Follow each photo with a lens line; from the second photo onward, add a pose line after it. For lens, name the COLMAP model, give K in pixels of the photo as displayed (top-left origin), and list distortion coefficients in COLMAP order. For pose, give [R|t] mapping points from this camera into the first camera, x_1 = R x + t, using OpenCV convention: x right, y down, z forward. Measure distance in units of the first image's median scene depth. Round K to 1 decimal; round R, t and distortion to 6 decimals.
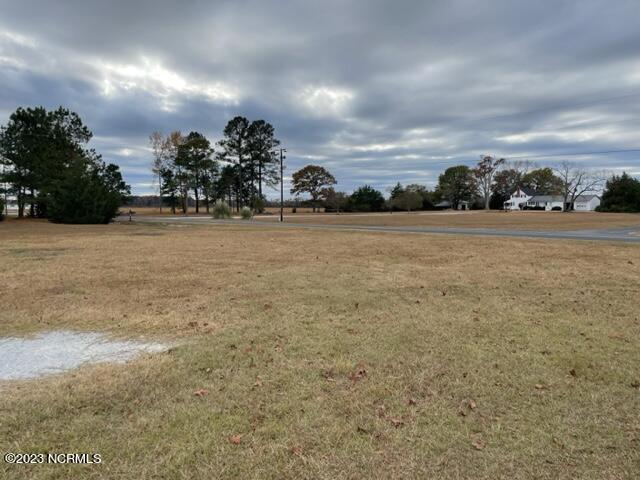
lens RADIAL K [[478.2, 0, 318.1], [0, 478.2, 235.6], [0, 0, 1]] dist [0.109288, -0.136364]
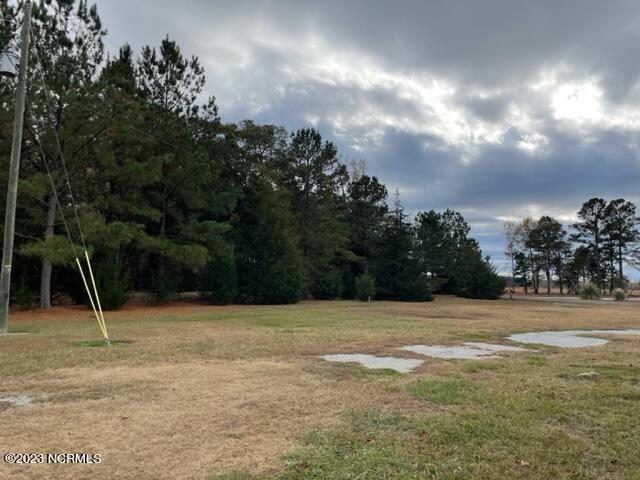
lens RADIAL K [[478.2, 0, 318.1], [0, 478.2, 235.6], [0, 0, 1]] dist [0.109288, -0.136364]
pose [[0.800968, -0.045471, -0.596978, -0.021778], [-0.052363, 0.987970, -0.145508, 0.007991], [0.596413, 0.147807, 0.788951, -0.129888]]
